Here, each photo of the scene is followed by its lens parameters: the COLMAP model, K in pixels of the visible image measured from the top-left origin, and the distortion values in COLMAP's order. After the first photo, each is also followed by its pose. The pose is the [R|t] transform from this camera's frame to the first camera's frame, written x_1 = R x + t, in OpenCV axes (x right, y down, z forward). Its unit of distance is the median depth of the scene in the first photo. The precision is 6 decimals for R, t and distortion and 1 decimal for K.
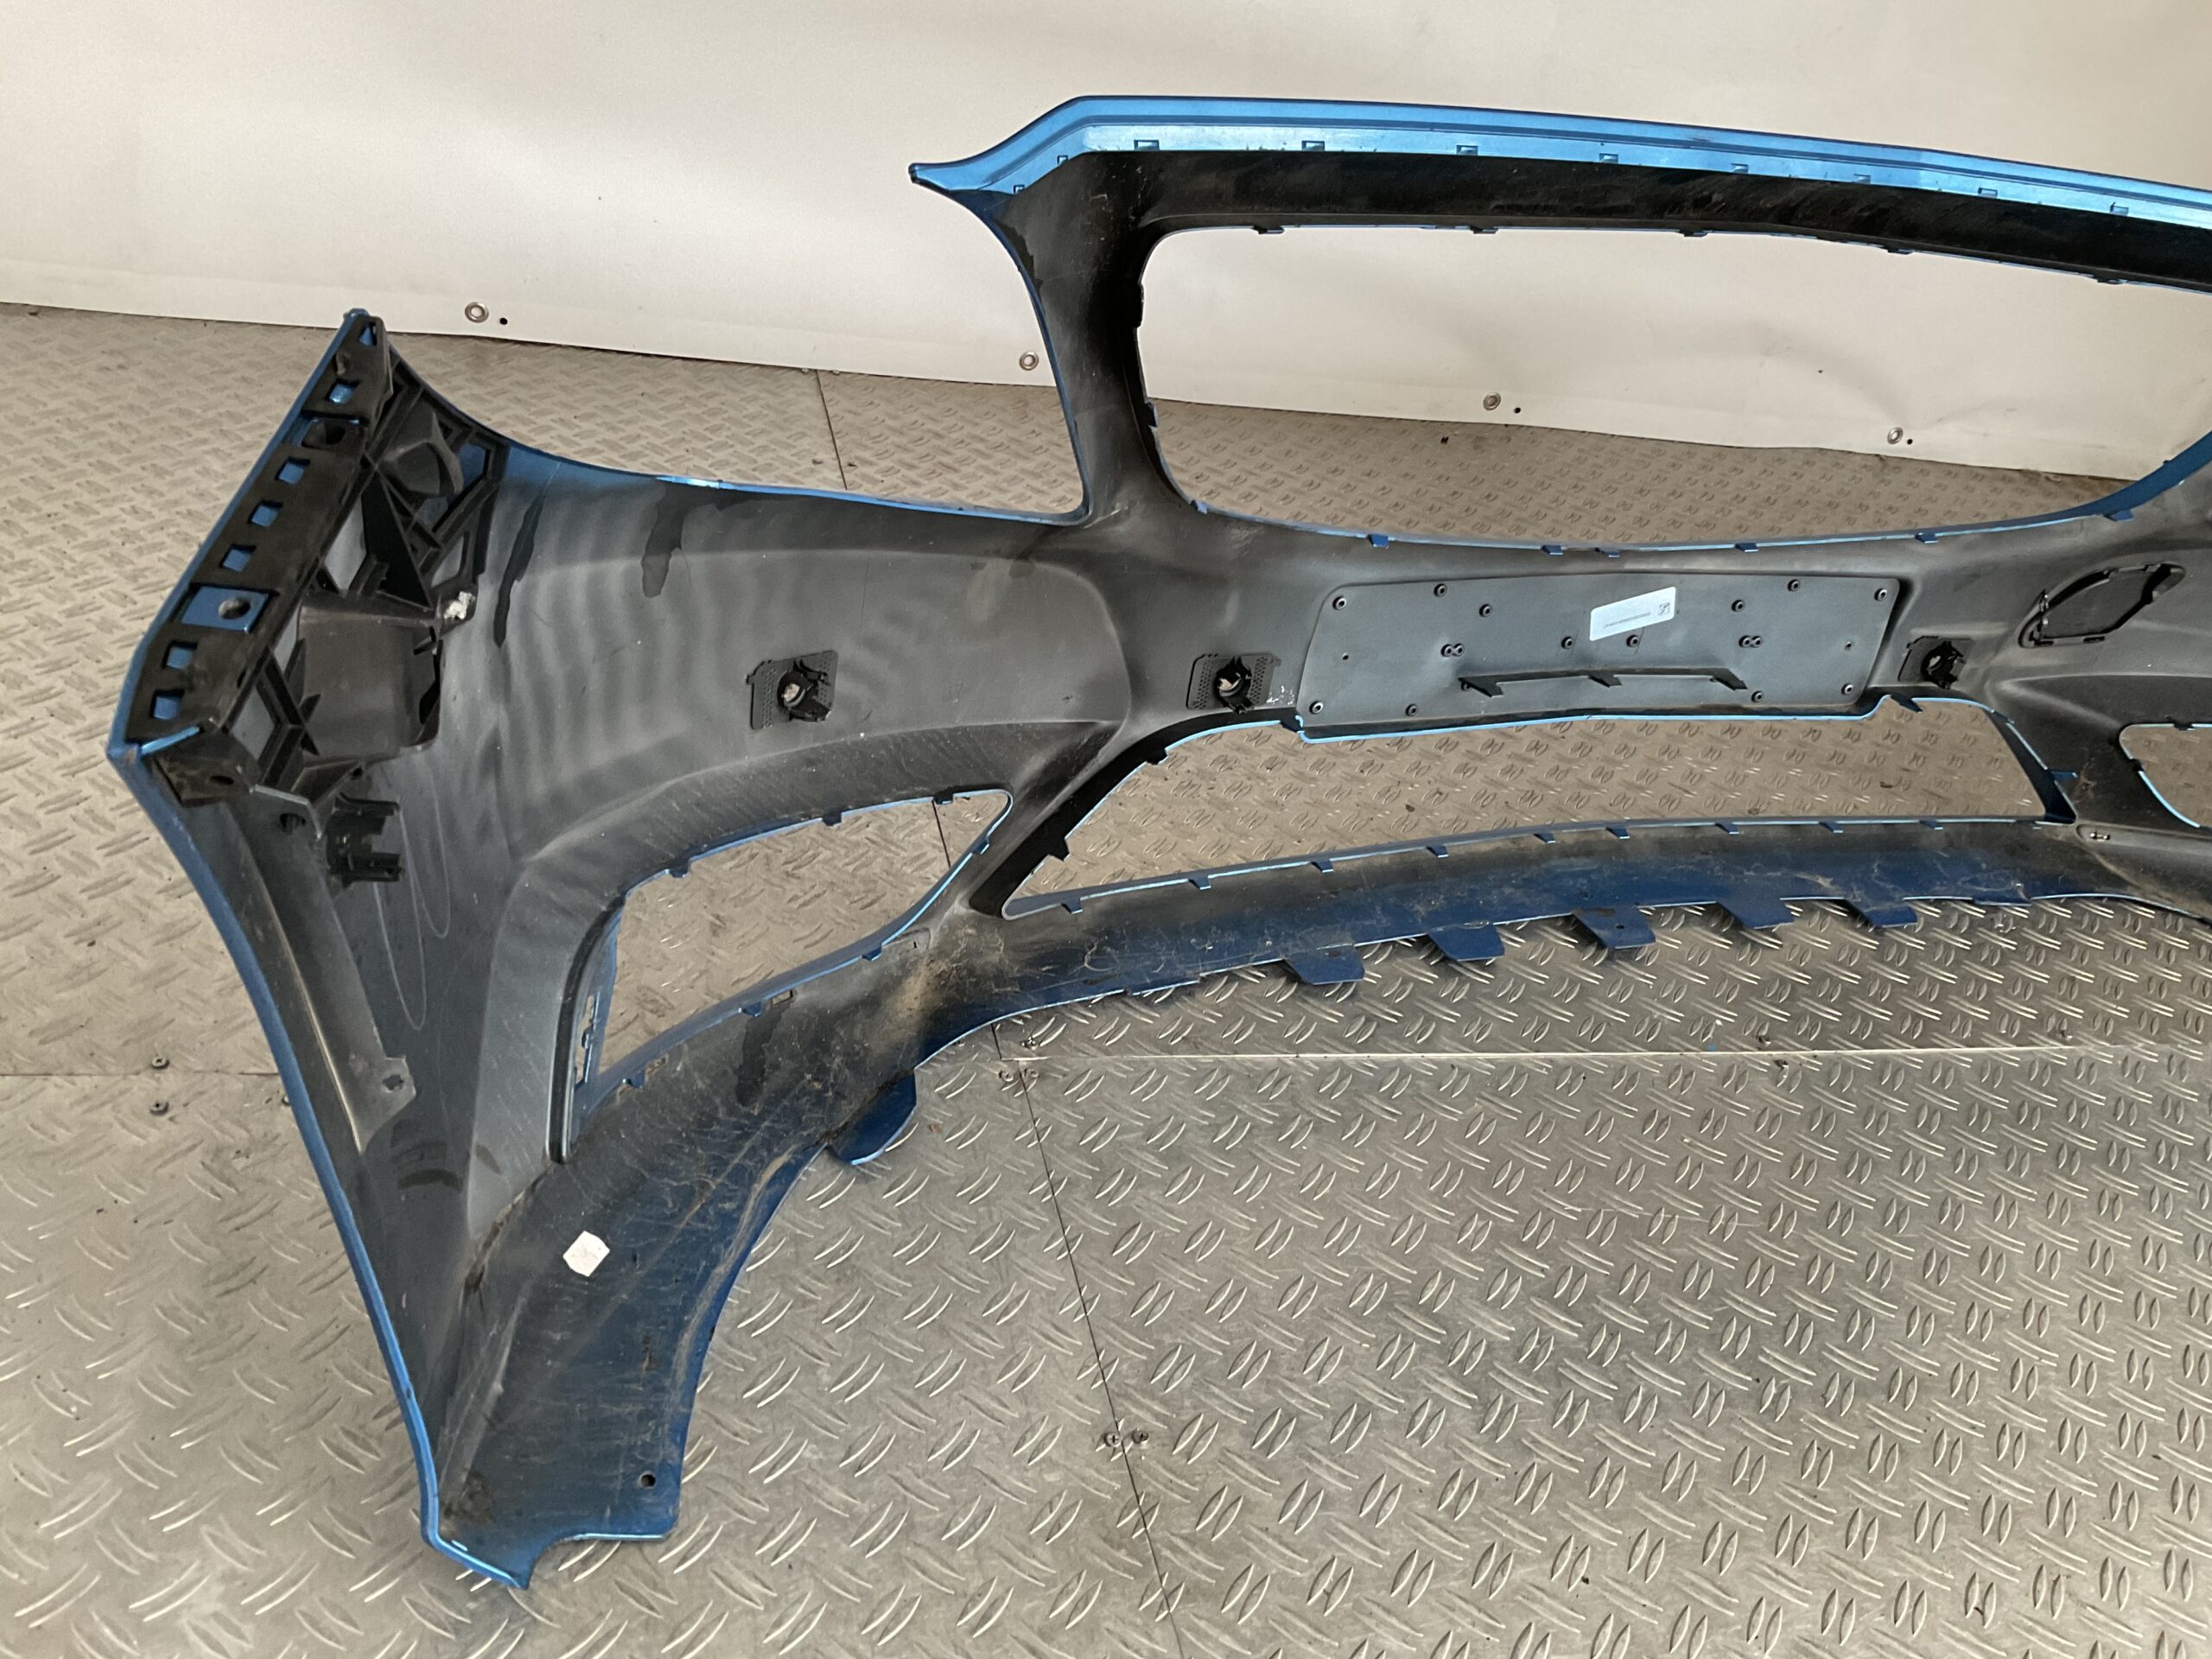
lens RADIAL K [[1828.3, 0, 1095.1], [0, 1828.3, 835.5], [0, 0, 1]] dist [0.042348, -0.071118]
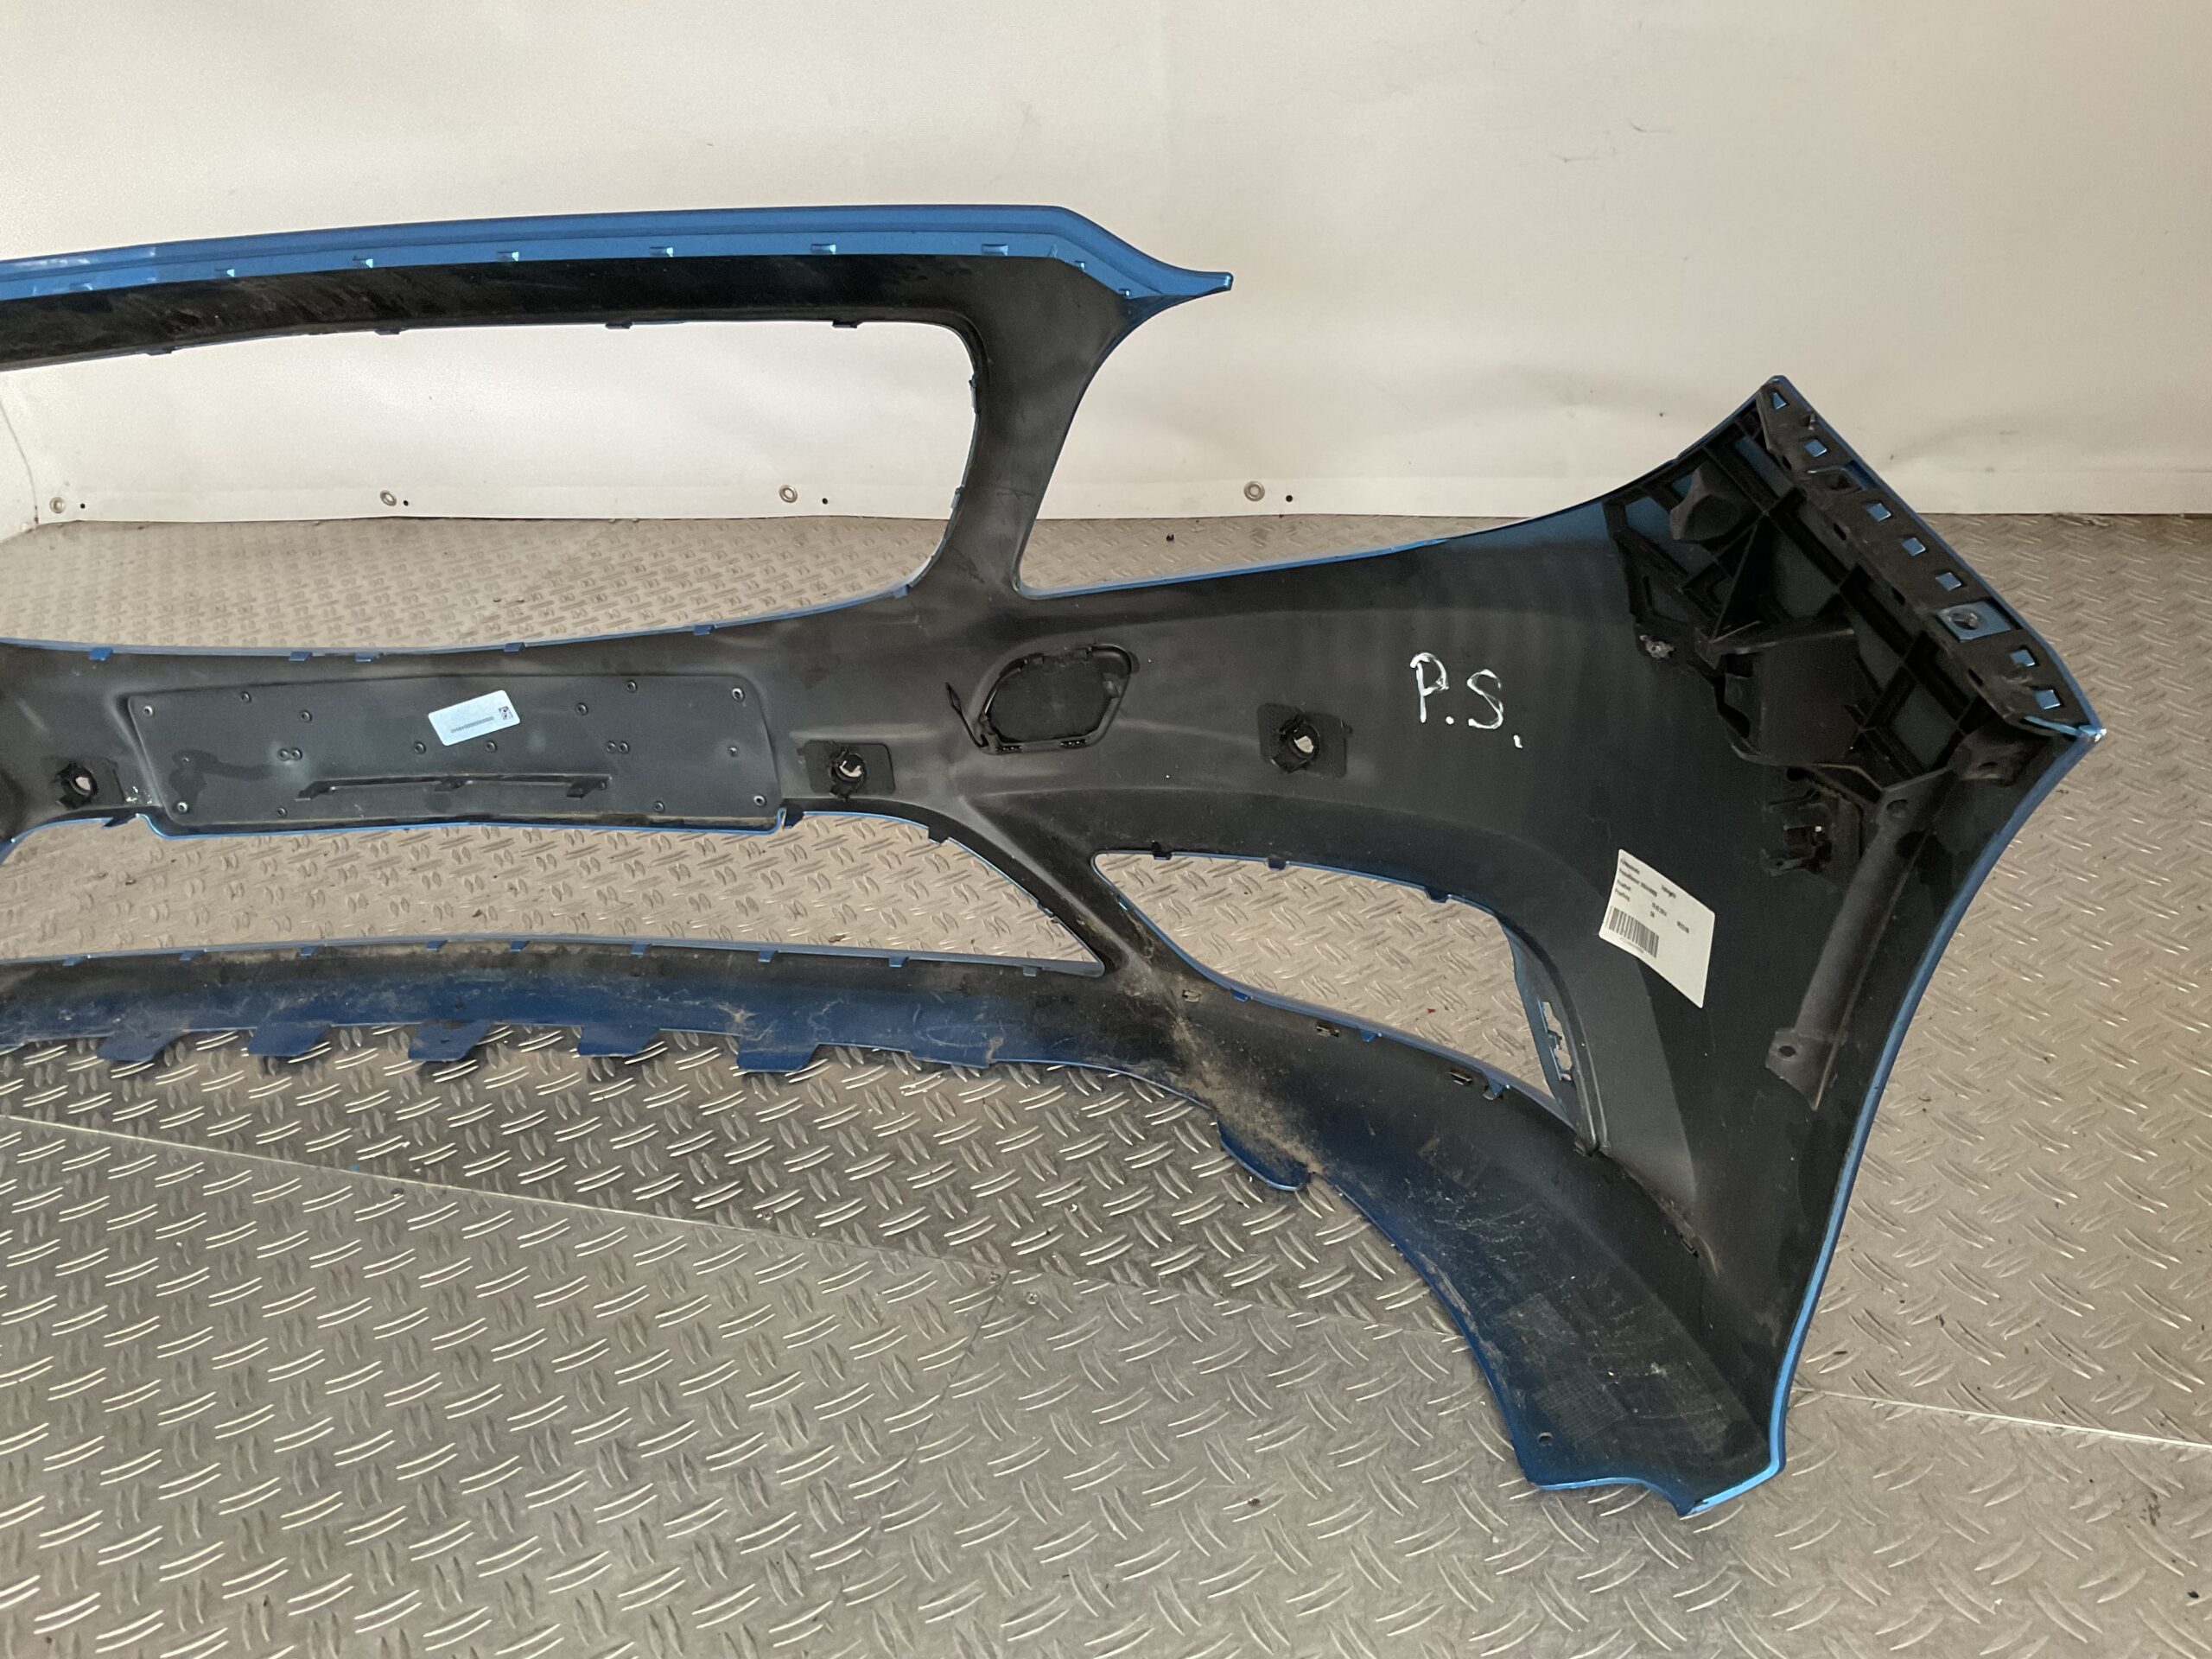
lens RADIAL K [[1828.3, 0, 1105.6], [0, 1828.3, 828.6], [0, 0, 1]] dist [0.042348, -0.071118]
pose [[0.805614, 0.019742, -0.592112, 0.826375], [-0.064611, 0.996411, -0.054686, -0.021765], [0.588908, 0.082313, 0.803998, 0.299980]]
